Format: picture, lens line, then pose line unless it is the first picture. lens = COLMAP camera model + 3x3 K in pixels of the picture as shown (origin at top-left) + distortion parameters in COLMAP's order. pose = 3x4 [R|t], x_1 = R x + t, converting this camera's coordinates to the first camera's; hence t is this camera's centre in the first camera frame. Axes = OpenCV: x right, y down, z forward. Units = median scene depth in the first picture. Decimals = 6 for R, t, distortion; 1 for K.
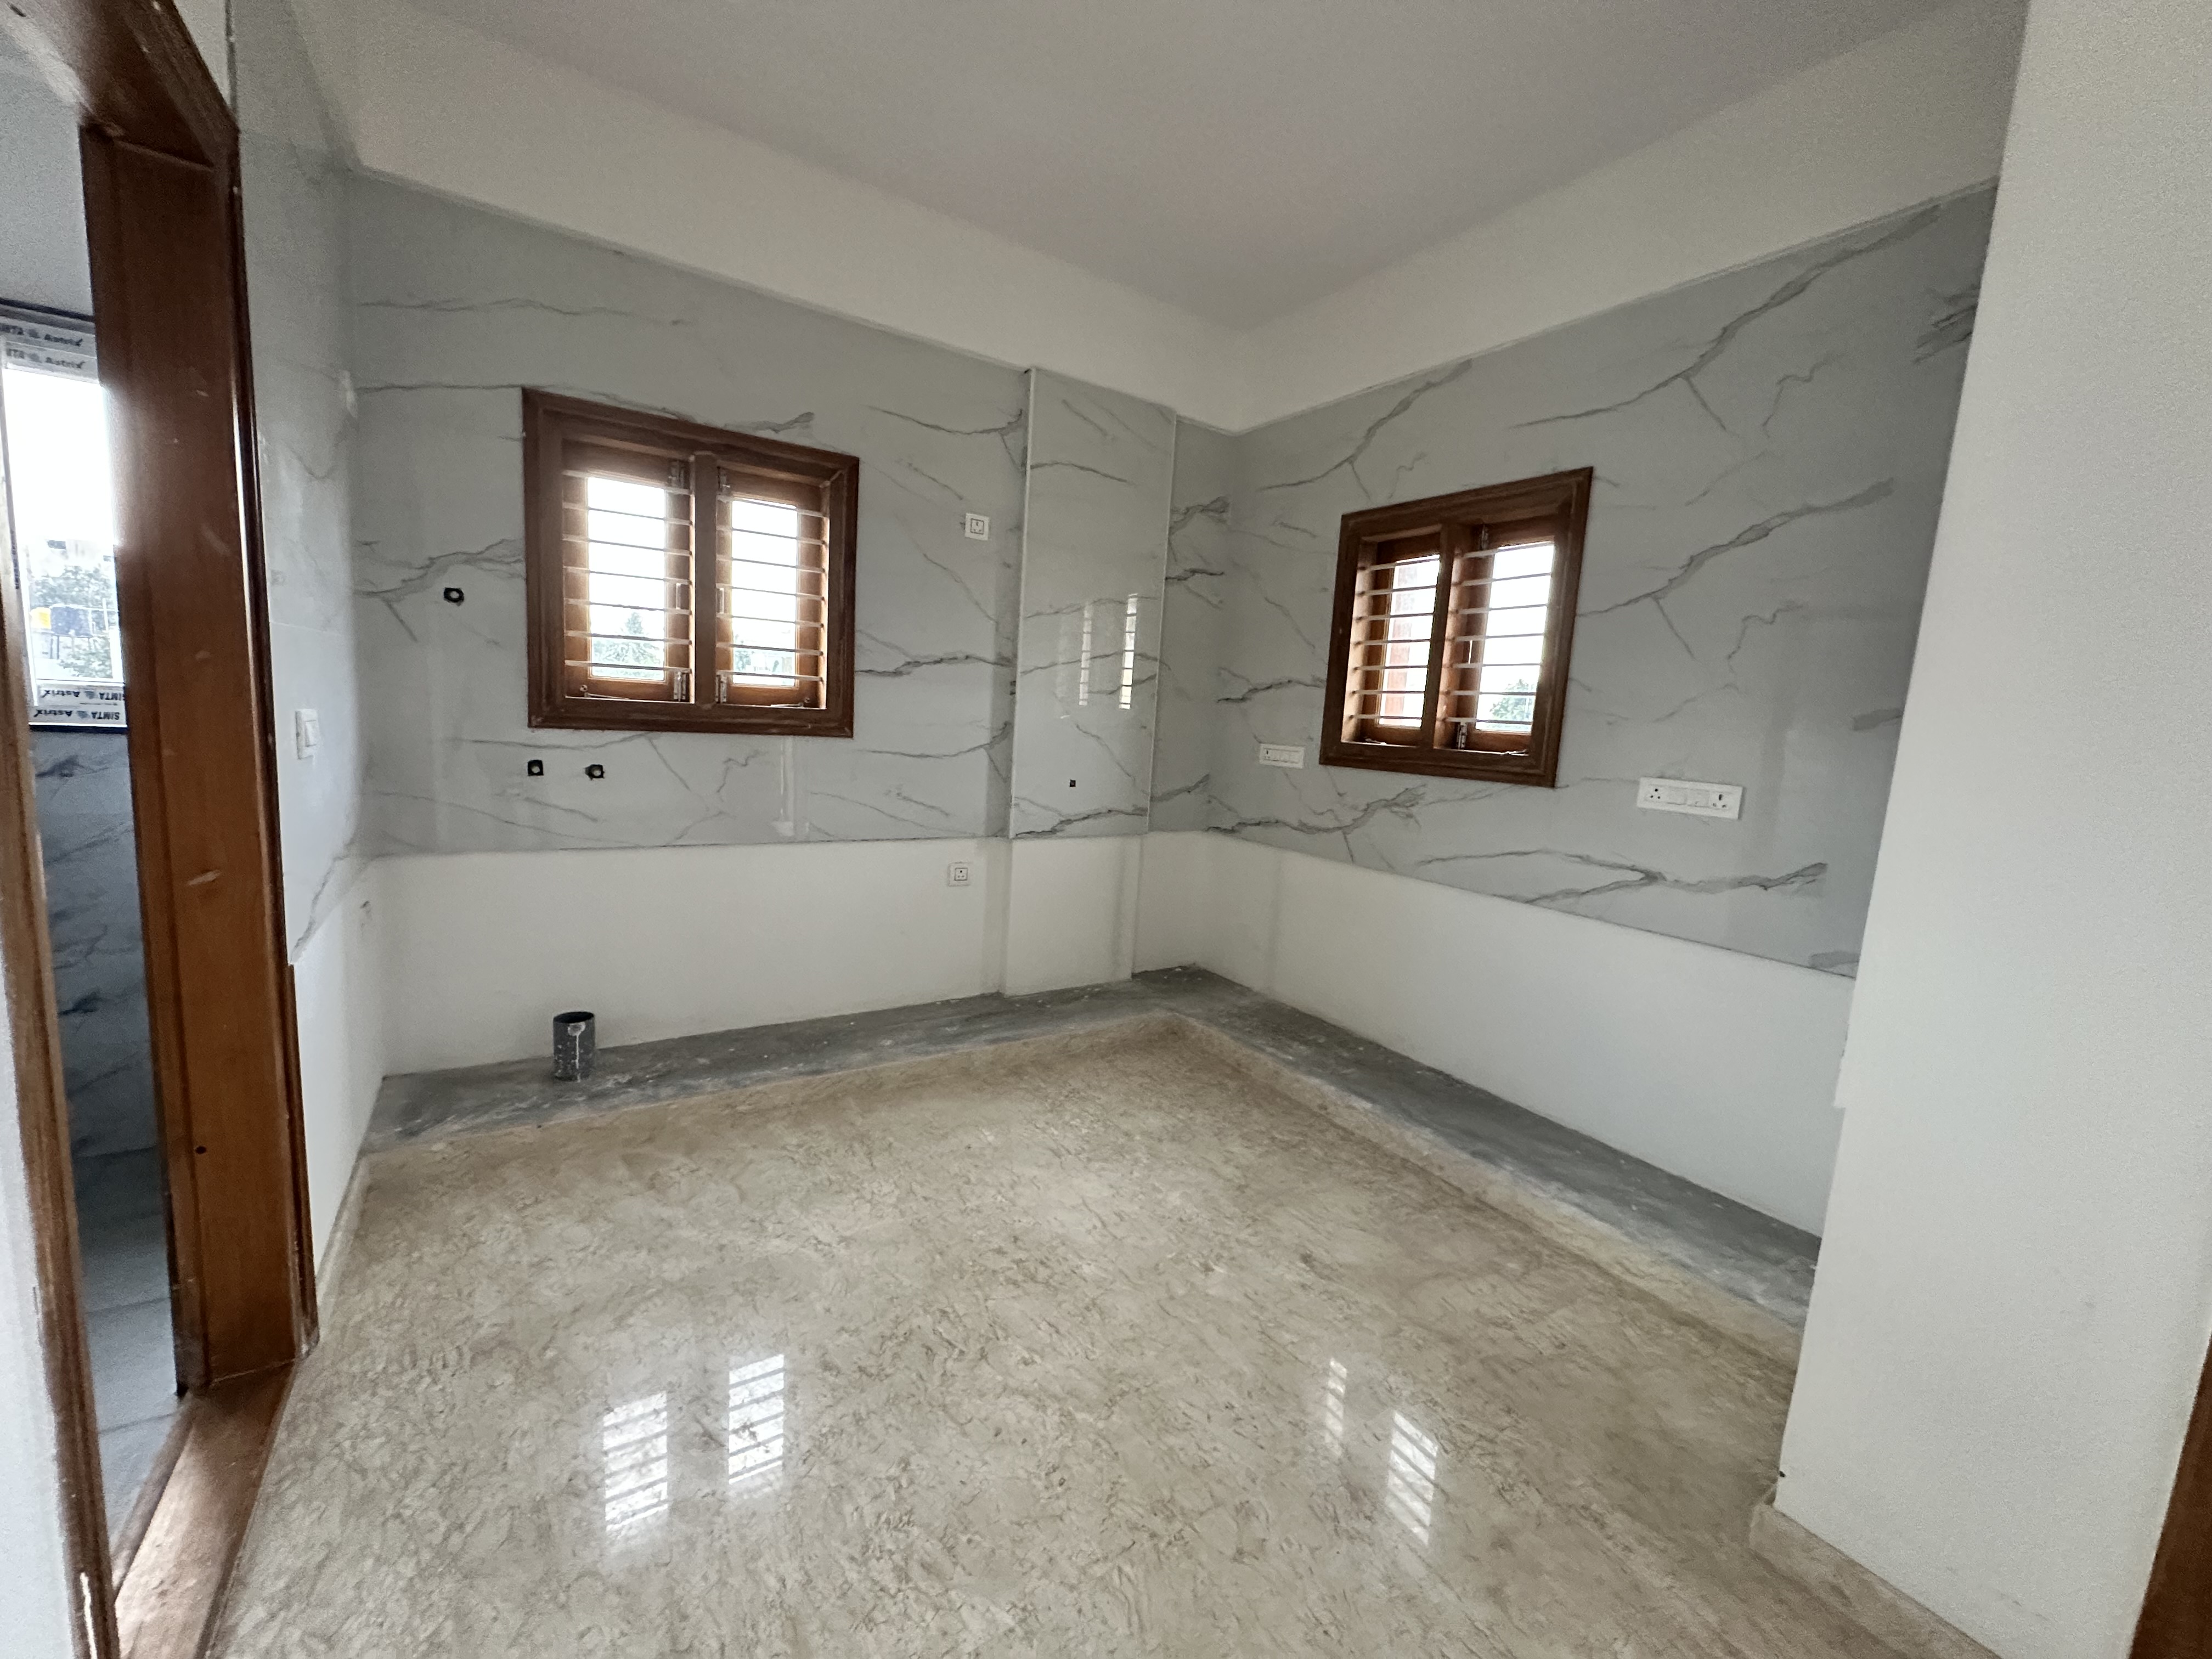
lens RADIAL K [[883.2, 0, 1106.0], [0, 883.2, 829.5], [0, 0, 1]] dist [-0.000847, -0.000031]
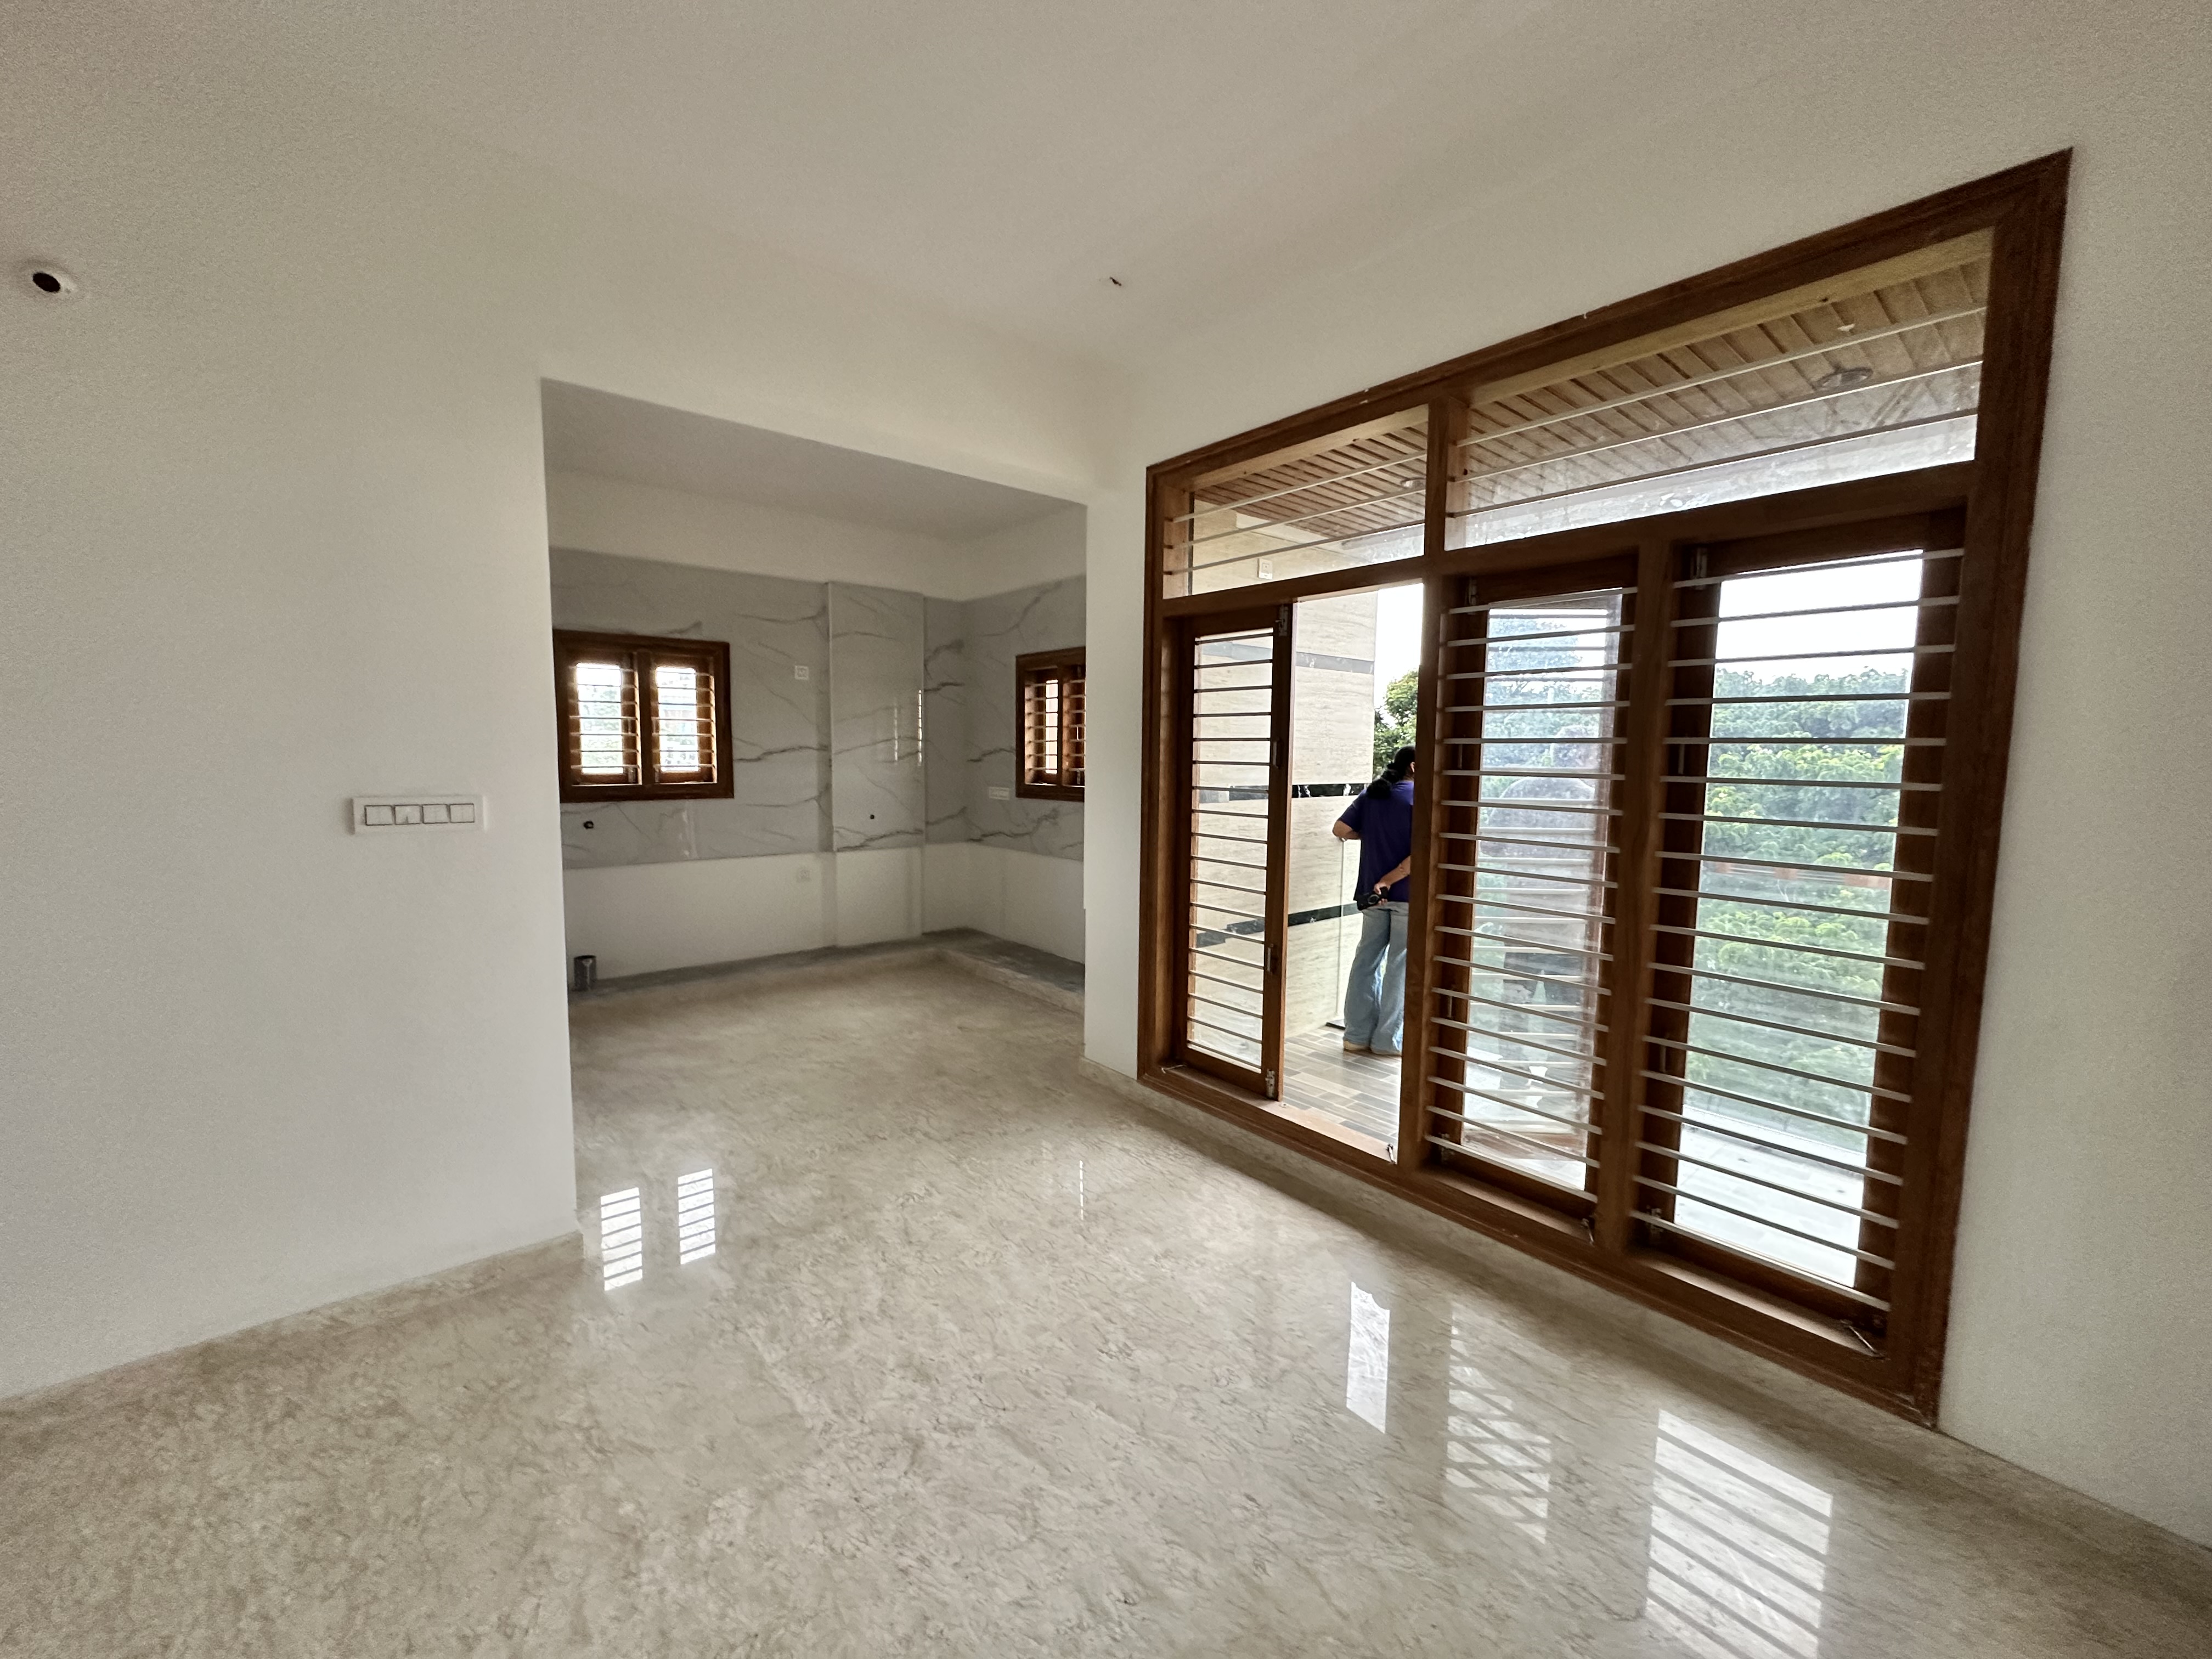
lens RADIAL K [[883.2, 0, 1106.0], [0, 883.2, 829.5], [0, 0, 1]] dist [-0.000847, -0.000031]
pose [[0.992266, -0.060590, 0.108341, 0.243037], [0.064525, 0.997364, -0.033185, 0.061936], [-0.106044, 0.039919, 0.993560, -0.785210]]
